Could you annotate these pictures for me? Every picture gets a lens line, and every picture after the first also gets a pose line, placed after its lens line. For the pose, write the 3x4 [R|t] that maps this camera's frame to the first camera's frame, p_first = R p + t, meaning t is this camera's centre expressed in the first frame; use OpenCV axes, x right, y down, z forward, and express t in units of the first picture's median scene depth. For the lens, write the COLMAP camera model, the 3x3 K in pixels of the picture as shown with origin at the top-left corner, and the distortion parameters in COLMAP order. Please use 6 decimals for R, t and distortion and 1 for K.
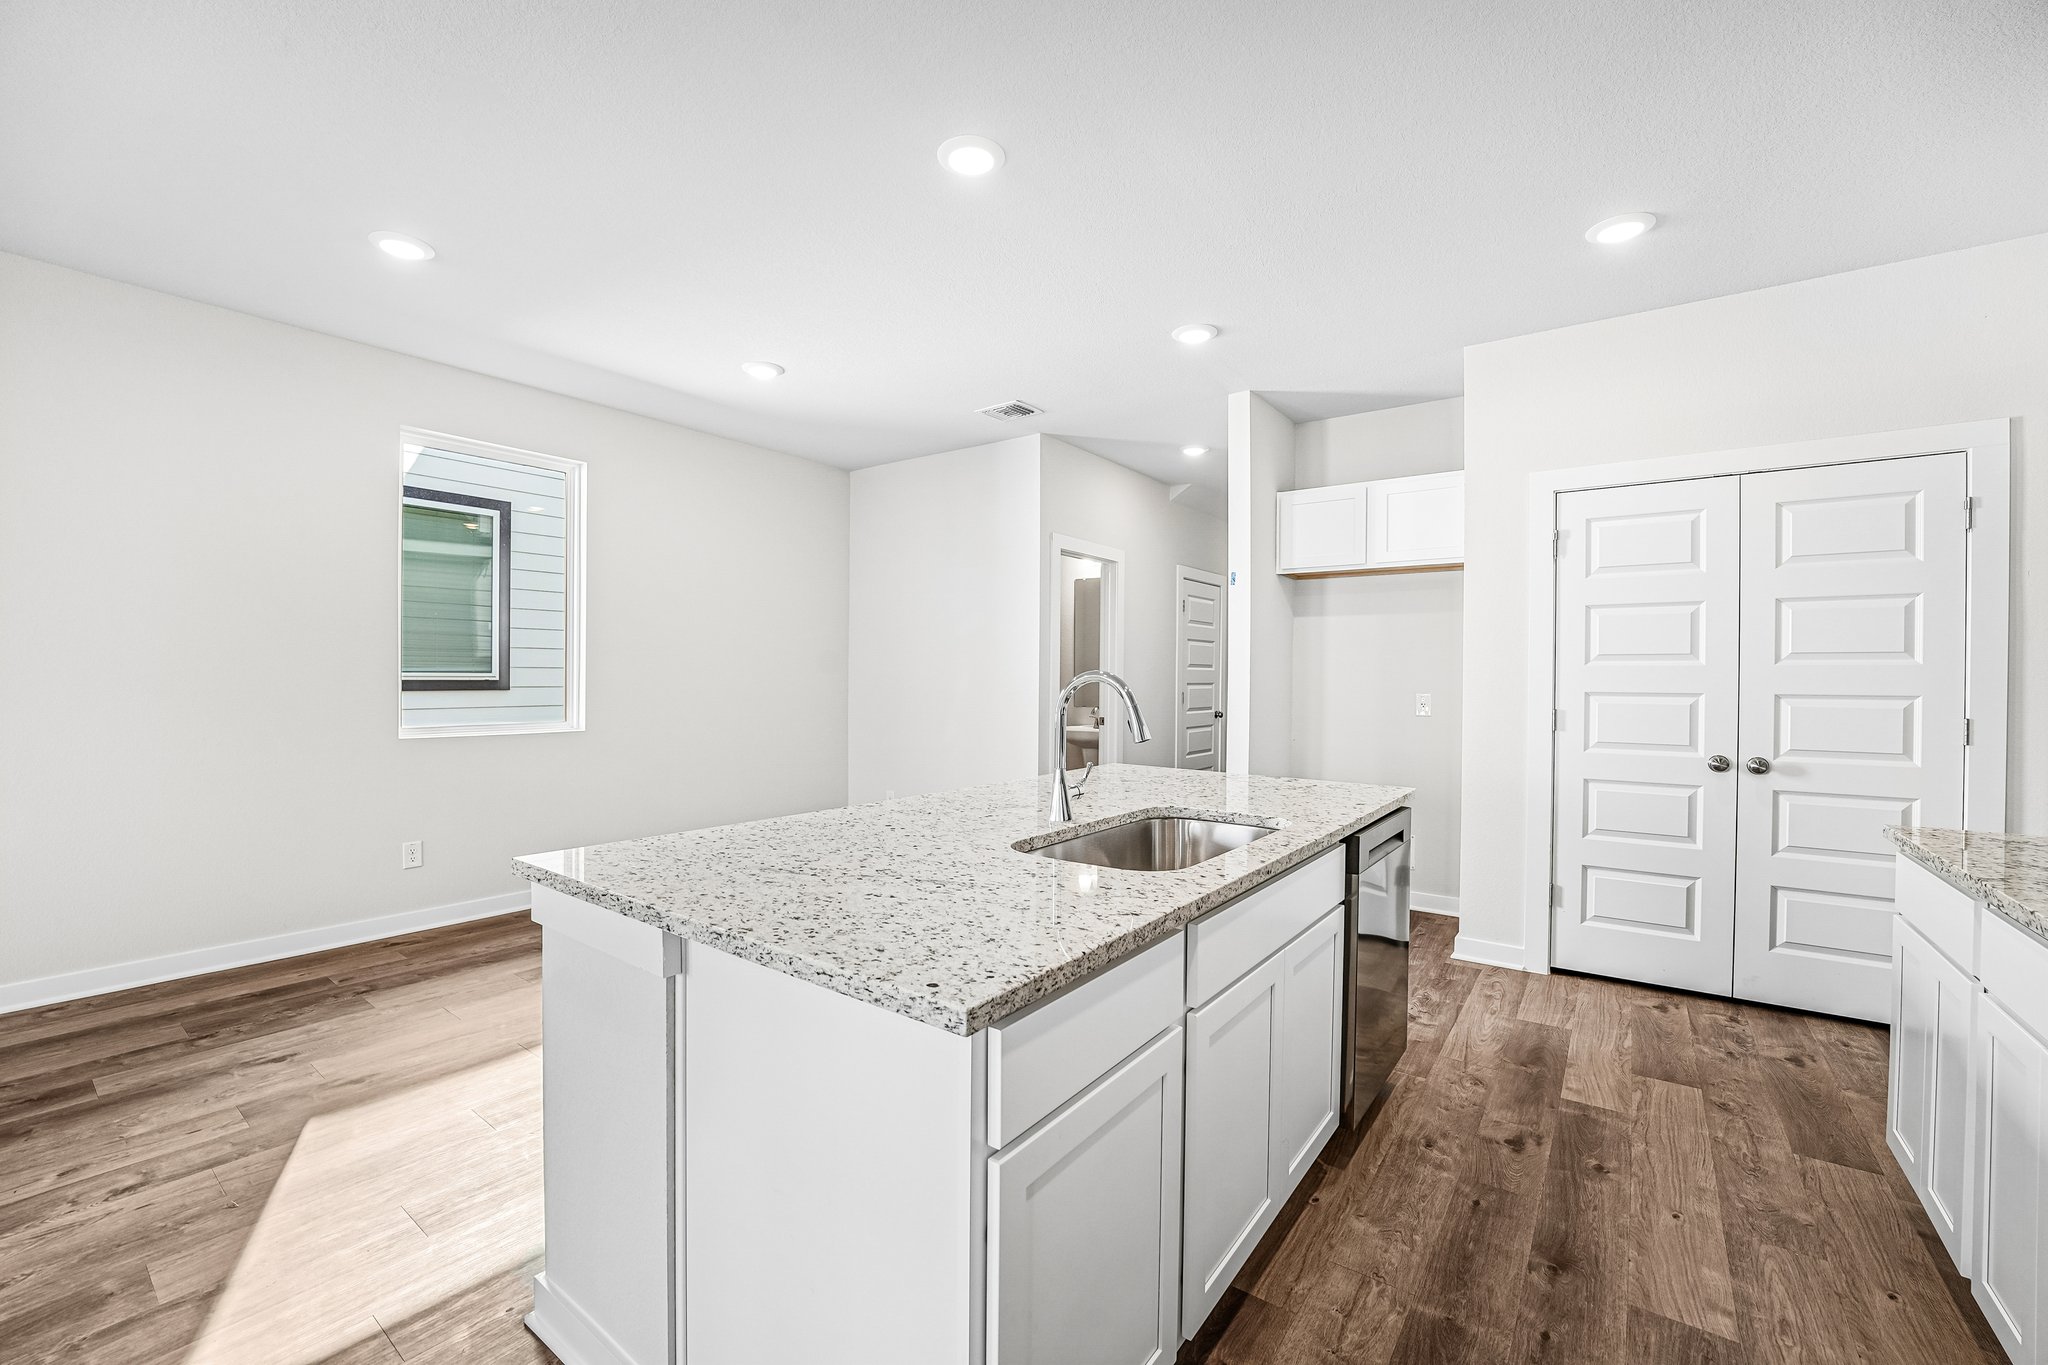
lens RADIAL K [[836.6, 0, 1012.3], [0, 836.6, 669.2], [0, 0, 1]] dist [-0.031152, 0.004878]
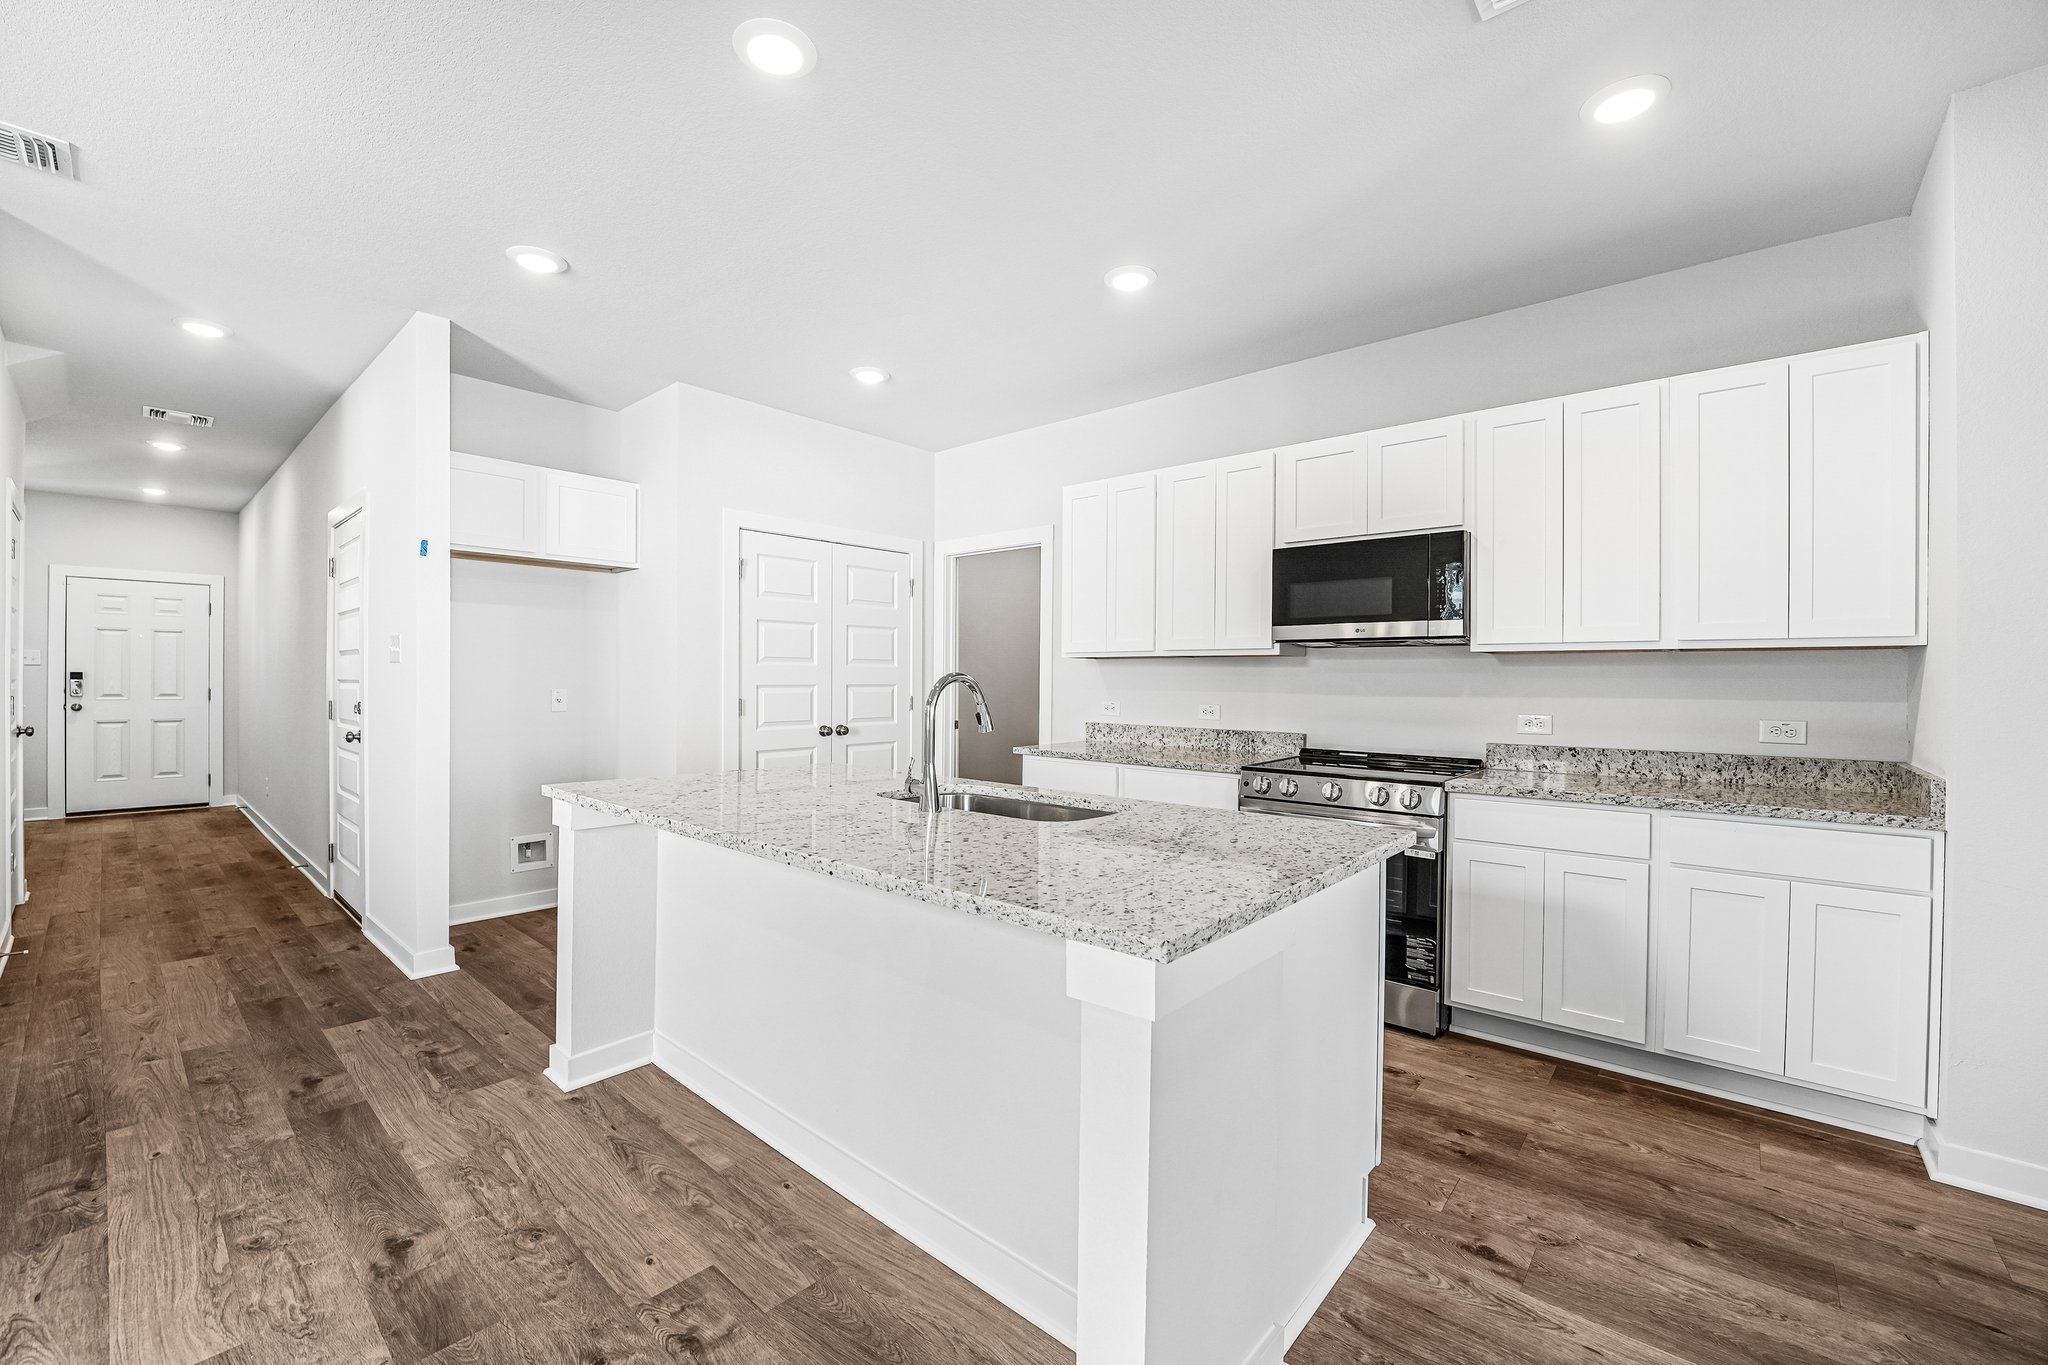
lens RADIAL K [[836.6, 0, 1014.9], [0, 836.6, 684.2], [0, 0, 1]] dist [-0.031152, 0.004878]
pose [[0.075505, -0.013715, 0.997051, -0.684157], [-0.013091, 0.999806, 0.014744, 0.001939], [-0.997059, -0.014166, 0.075311, 0.562085]]
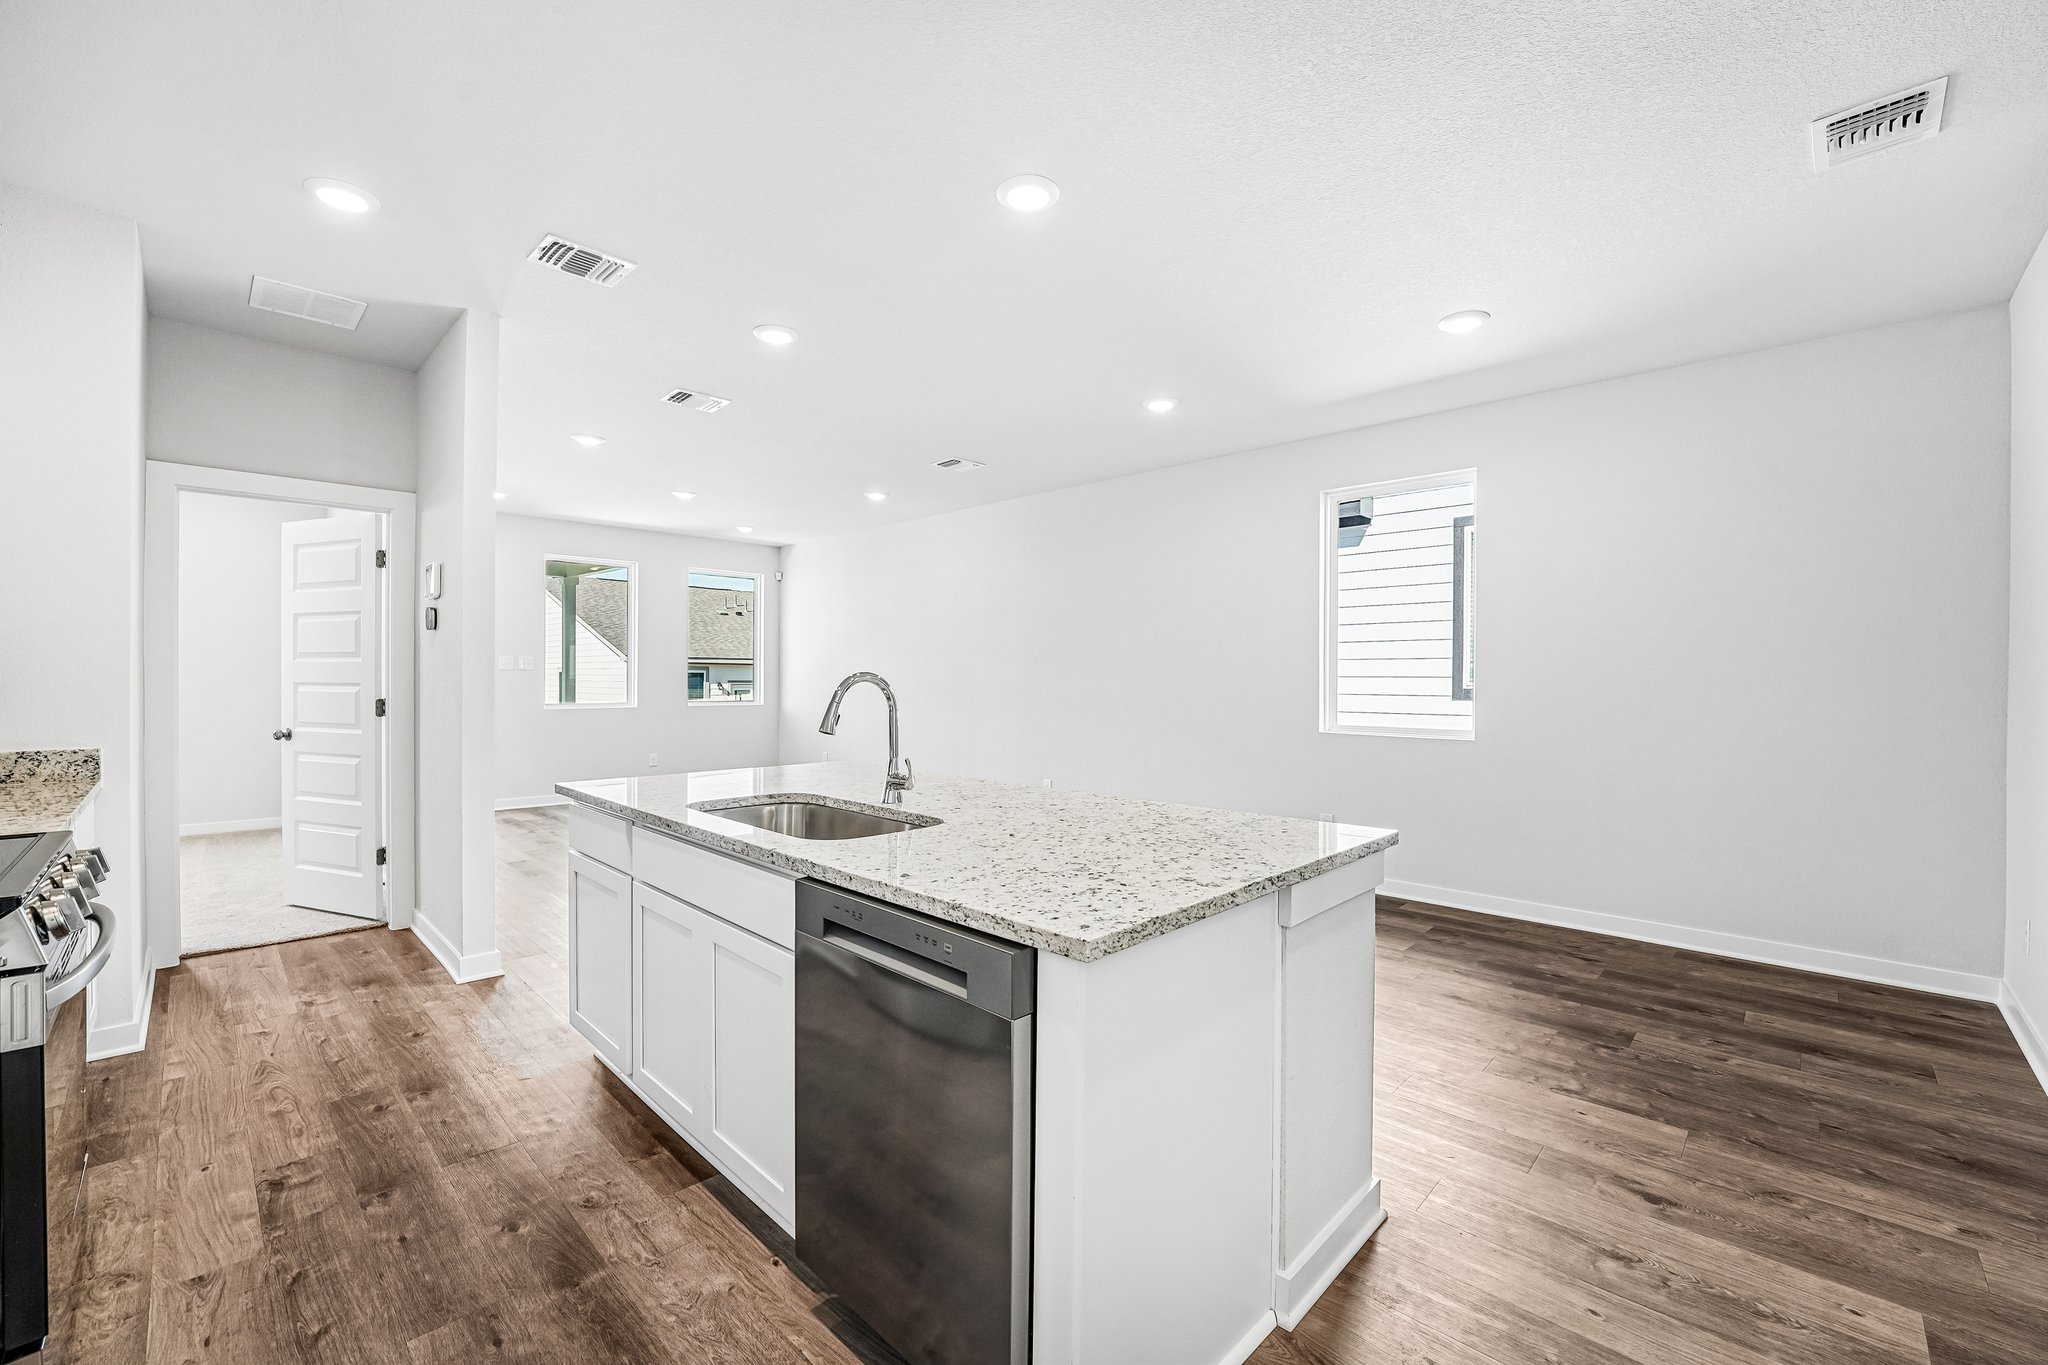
lens RADIAL K [[836.6, 0, 1014.6], [0, 836.6, 676.6], [0, 0, 1]] dist [-0.031152, 0.004878]
pose [[-0.132316, -0.009785, -0.991159, 0.806945], [-0.001903, 0.999952, -0.009618, 0.014053], [0.991206, 0.000614, -0.132329, 0.907895]]
